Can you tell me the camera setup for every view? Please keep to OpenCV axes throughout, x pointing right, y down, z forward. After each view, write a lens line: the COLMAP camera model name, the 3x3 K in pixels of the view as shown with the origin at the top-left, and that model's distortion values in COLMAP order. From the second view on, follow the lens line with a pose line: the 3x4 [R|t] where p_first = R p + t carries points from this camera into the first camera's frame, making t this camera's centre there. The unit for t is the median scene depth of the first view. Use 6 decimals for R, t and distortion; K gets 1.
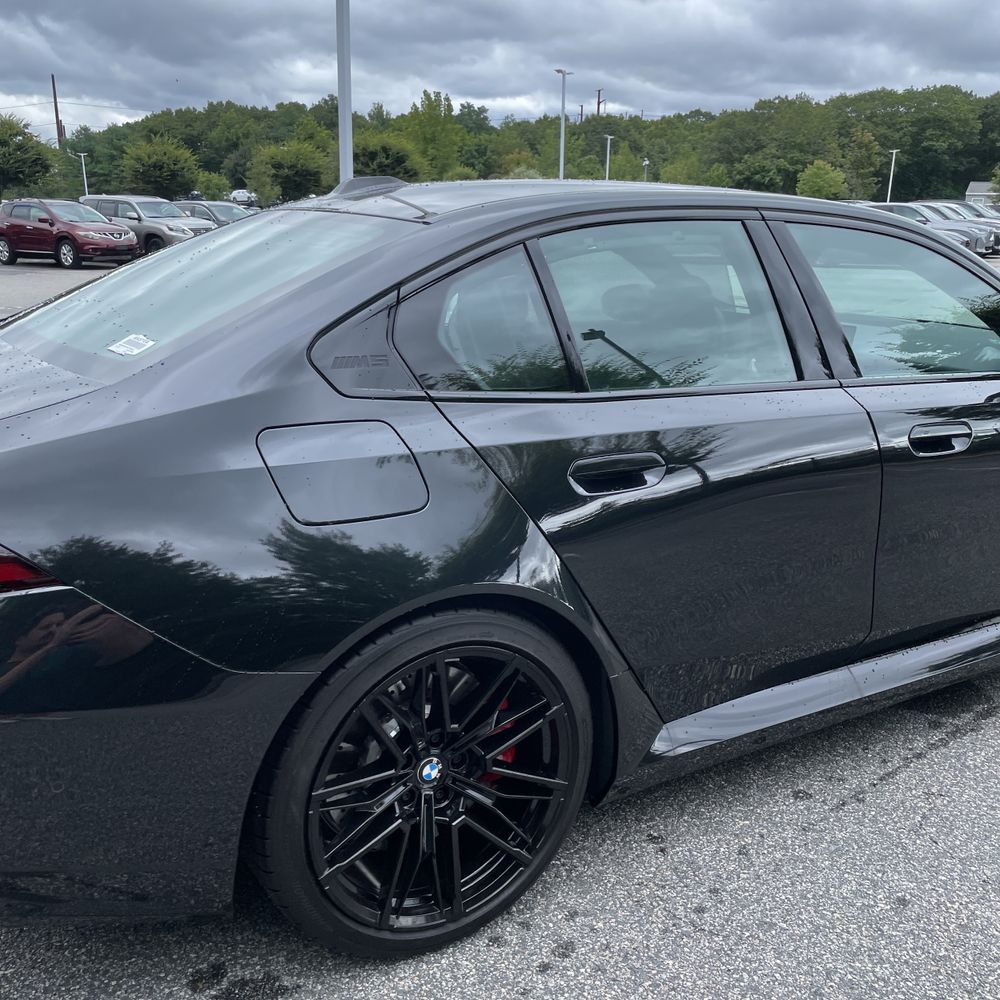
lens RADIAL K [[990.6, 0, 480.6], [0, 990.6, 539.4], [0, 0, 1]] dist [0.073987, -0.088681]
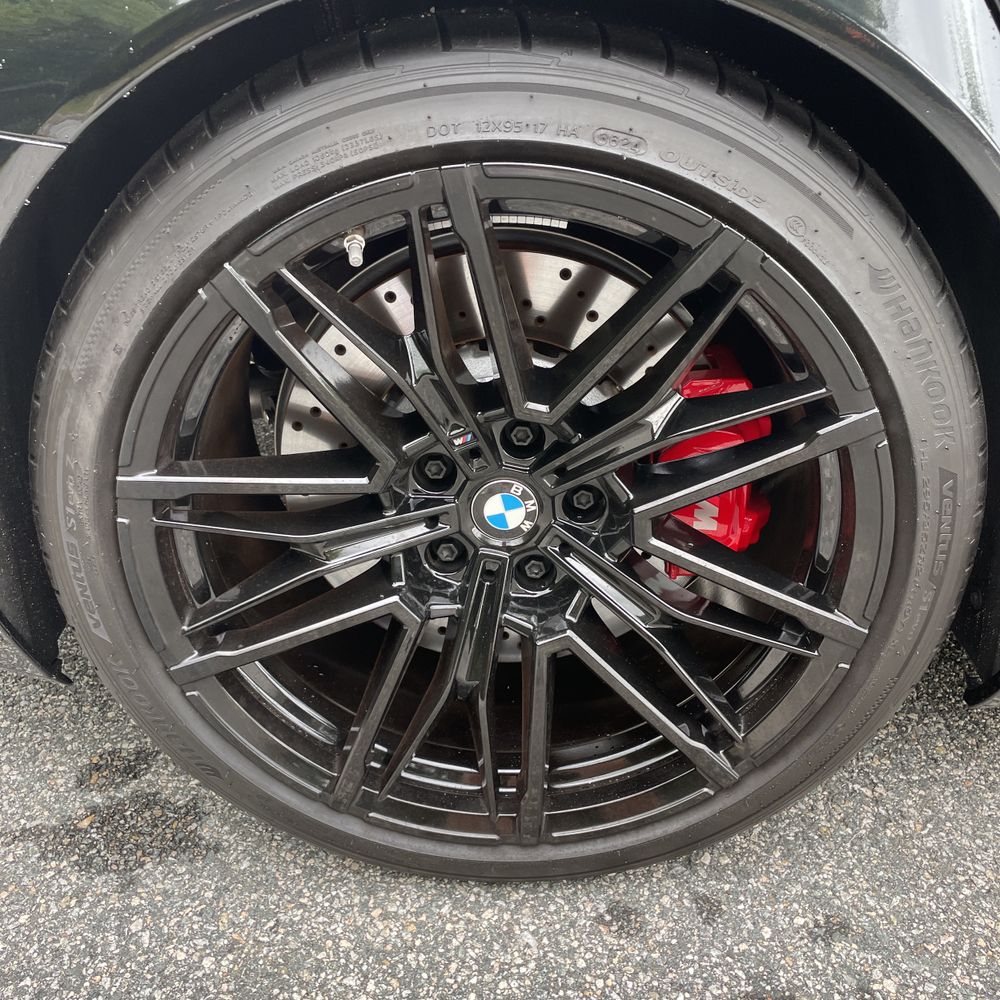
lens RADIAL K [[976.1, 0, 500.0], [0, 976.1, 500.0], [0, 0, 1]] dist [0.084591, -0.113671]
pose [[0.842985, 0.215470, -0.492898, 0.150281], [-0.115510, 0.967406, 0.225350, 0.135127], [0.525389, -0.133032, 0.840398, 0.649088]]
